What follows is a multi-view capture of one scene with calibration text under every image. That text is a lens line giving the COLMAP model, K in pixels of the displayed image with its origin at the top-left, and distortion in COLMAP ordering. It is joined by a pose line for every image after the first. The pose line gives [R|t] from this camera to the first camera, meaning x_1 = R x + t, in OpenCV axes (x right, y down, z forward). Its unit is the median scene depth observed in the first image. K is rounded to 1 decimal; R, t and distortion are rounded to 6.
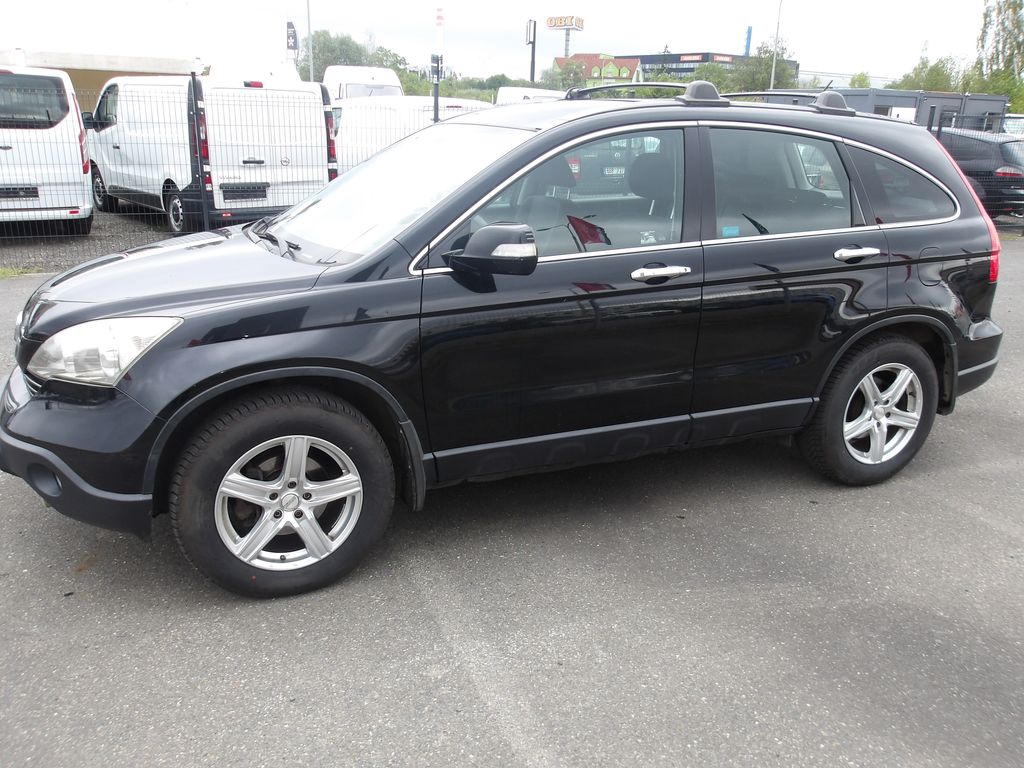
lens RADIAL K [[797.5, 0, 512.0], [0, 797.5, 384.0], [0, 0, 1]] dist [-0.013281, -0.003501]
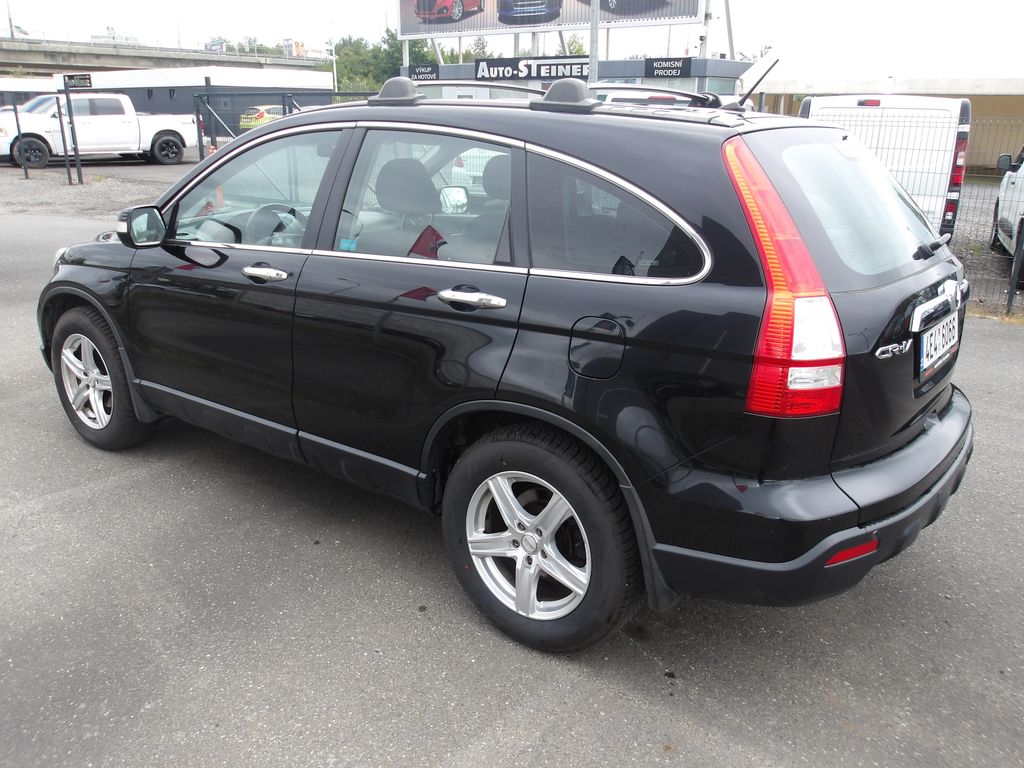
lens RADIAL K [[819.9, 0, 512.0], [0, 819.9, 384.0], [0, 0, 1]] dist [-0.005173, -0.001229]
pose [[0.525539, 0.243448, -0.815195, 1.029992], [-0.275643, 0.955223, 0.107565, -0.171260], [0.804879, 0.168173, 0.569111, 0.583303]]
